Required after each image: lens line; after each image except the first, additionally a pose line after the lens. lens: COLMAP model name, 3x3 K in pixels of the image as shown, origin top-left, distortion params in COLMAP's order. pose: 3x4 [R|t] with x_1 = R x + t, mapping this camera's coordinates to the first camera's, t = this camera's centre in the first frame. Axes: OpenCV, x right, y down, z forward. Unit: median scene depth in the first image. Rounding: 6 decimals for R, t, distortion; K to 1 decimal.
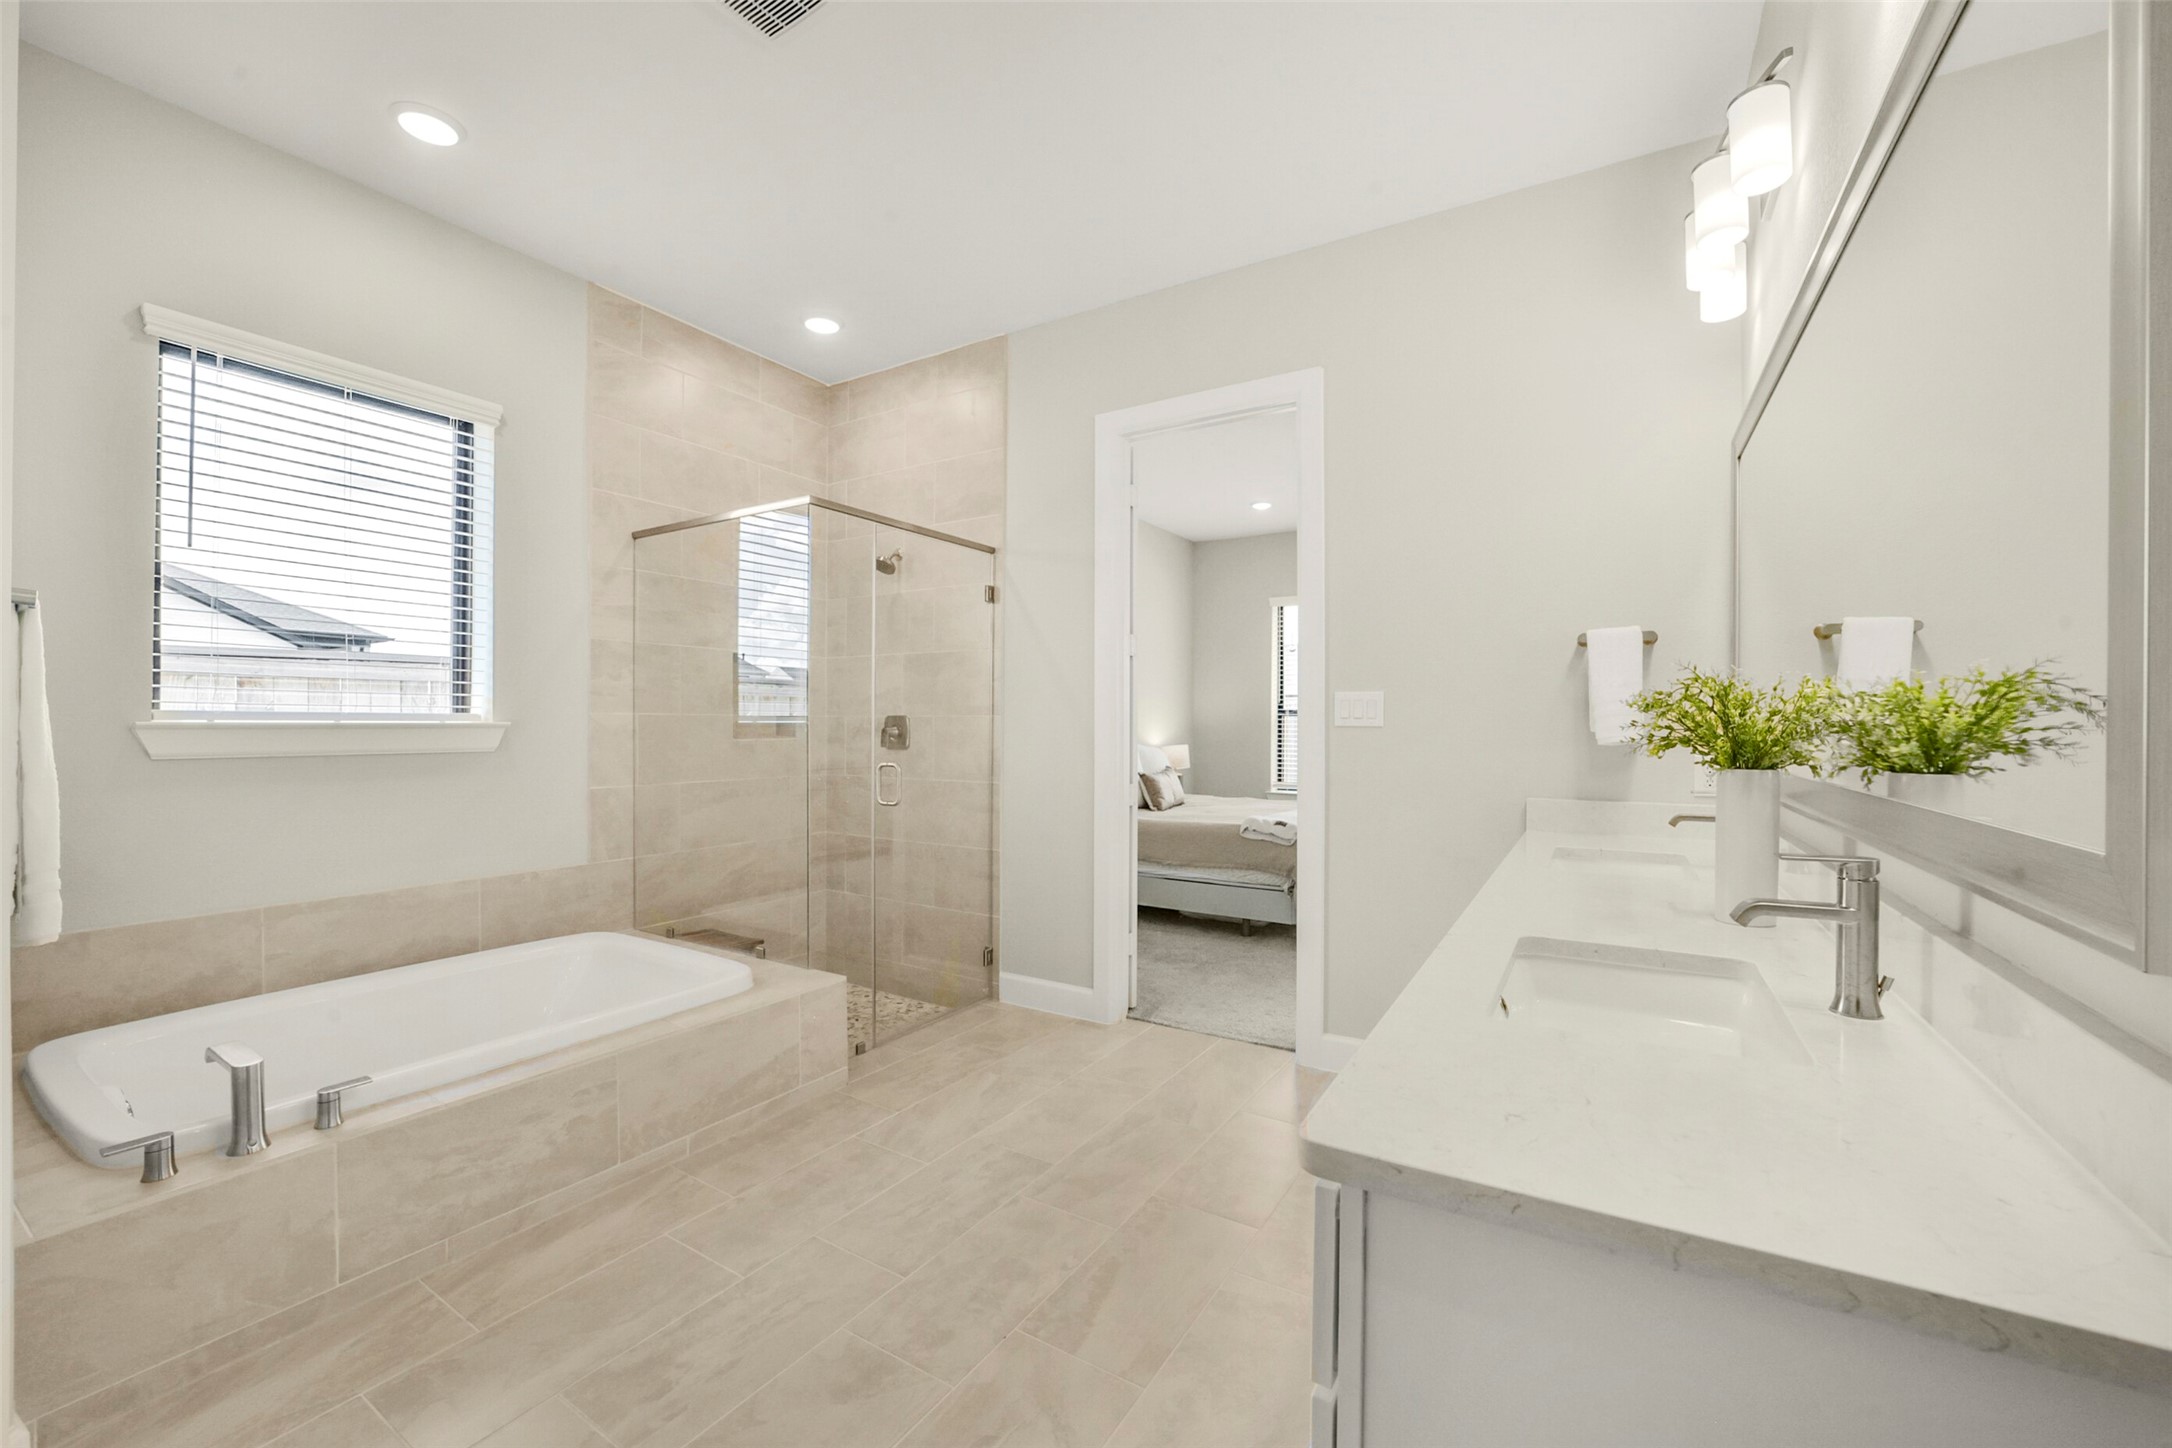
lens RADIAL K [[865.9, 0, 1086.3], [0, 865.9, 727.3], [0, 0, 1]] dist [-0.033245, 0.006575]
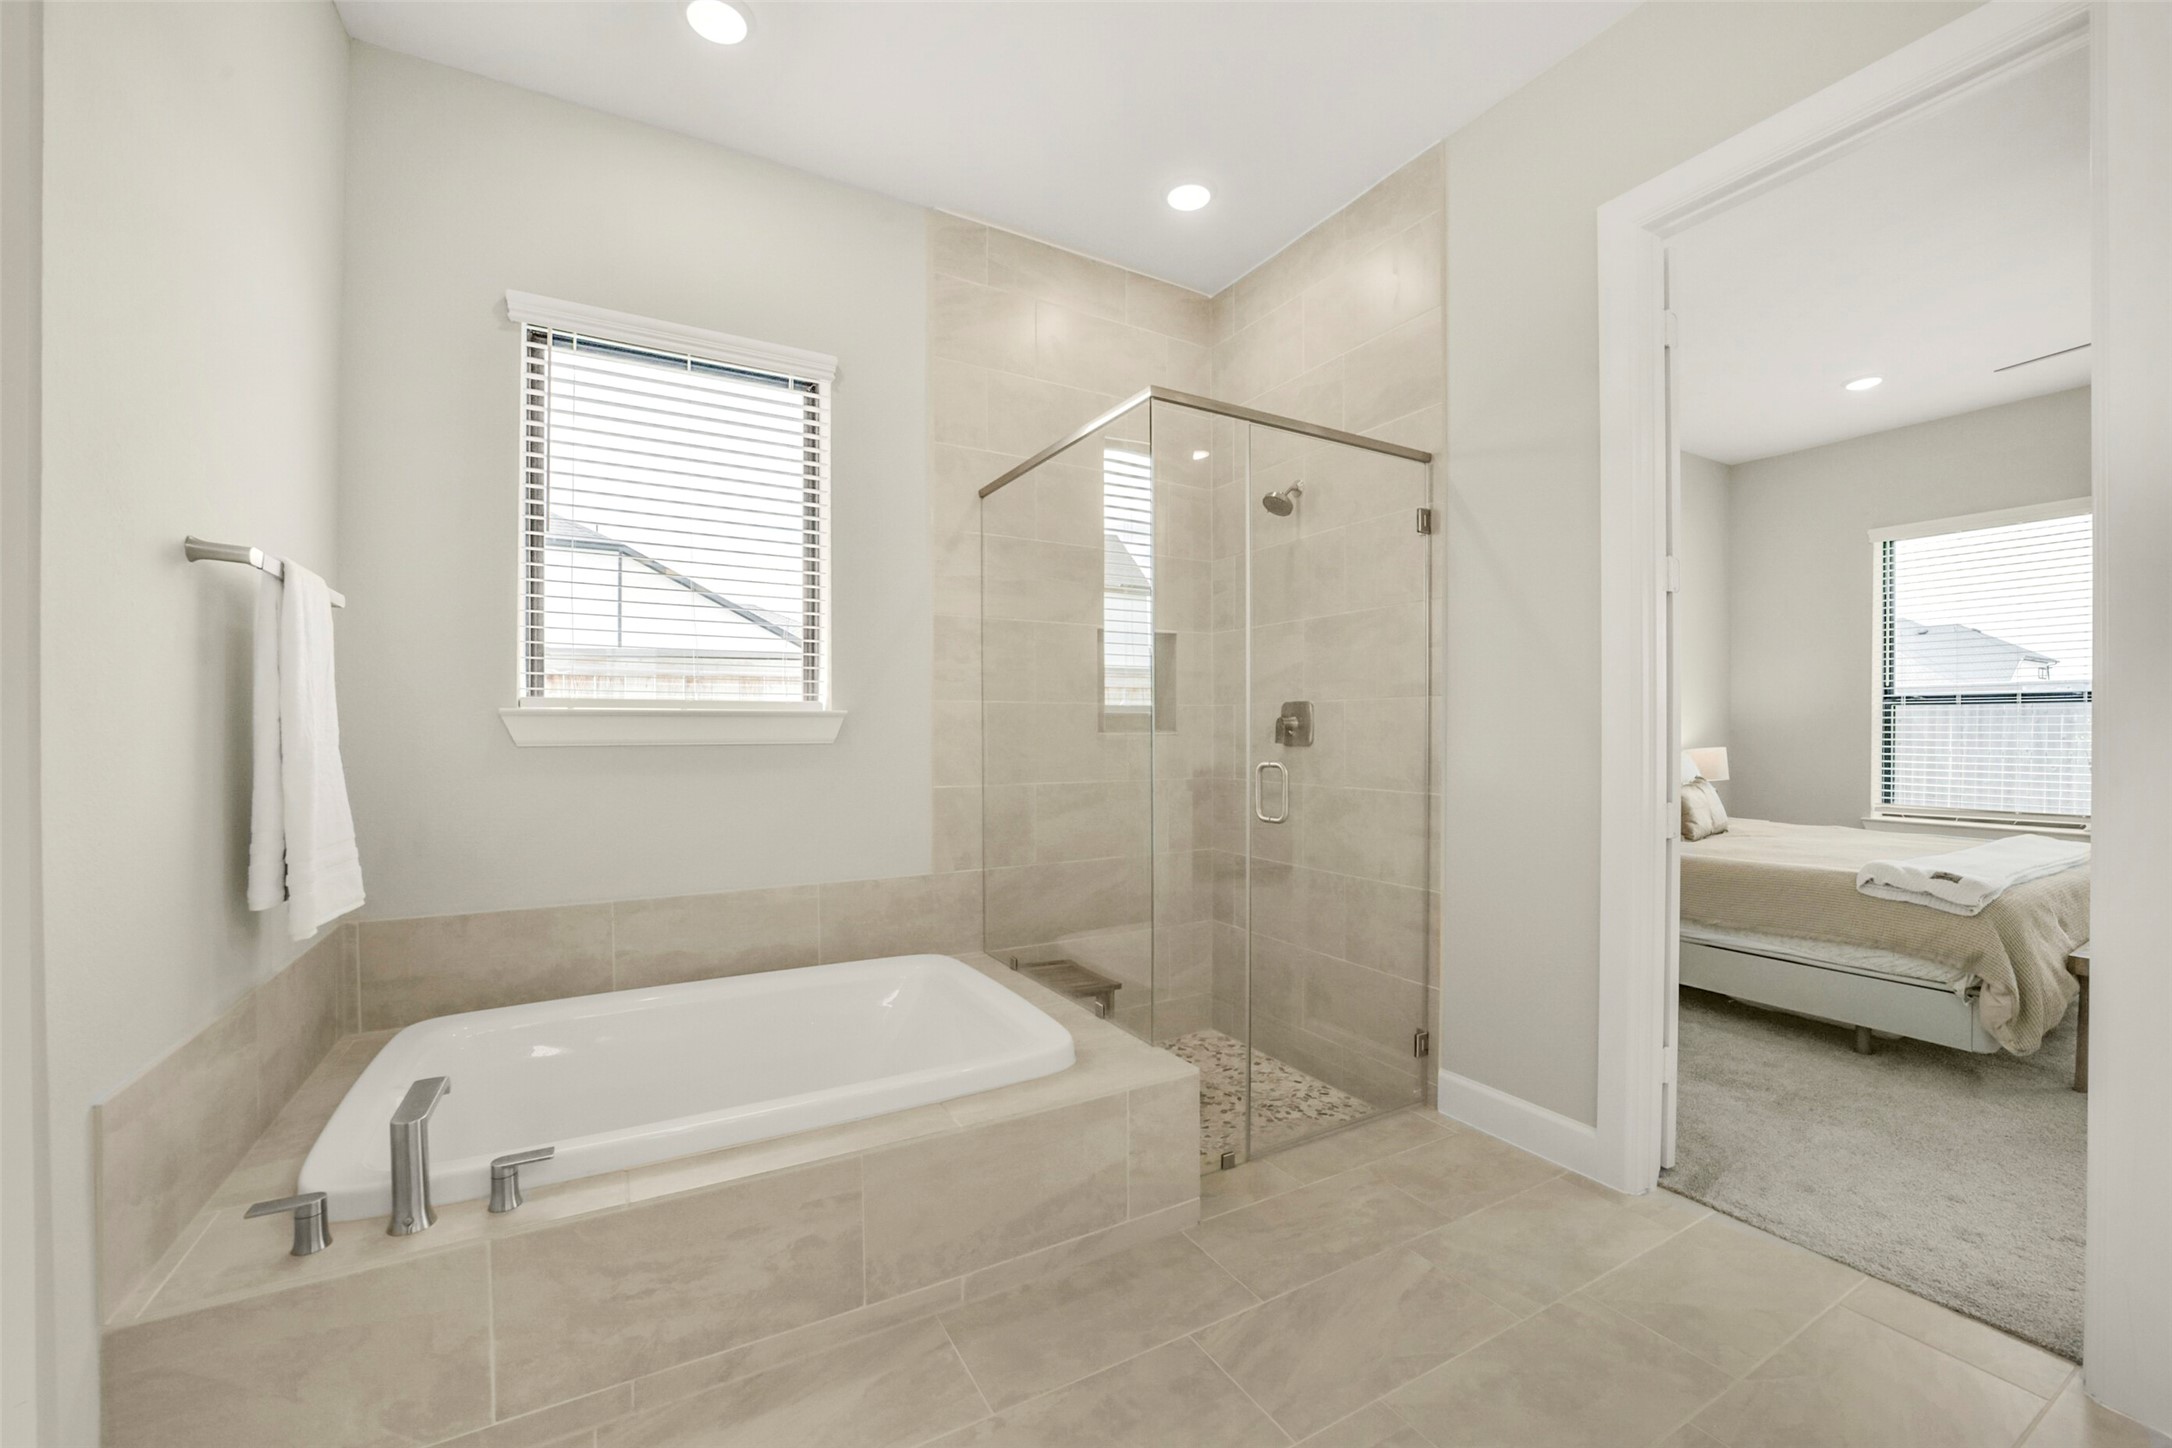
lens RADIAL K [[865.9, 0, 1087.9], [0, 865.9, 734.0], [0, 0, 1]] dist [-0.033245, 0.006575]
pose [[0.879297, -0.001578, -0.476272, -0.022558], [0.002161, 0.999997, 0.000677, 0.016549], [0.476270, -0.001625, 0.879298, 0.292131]]
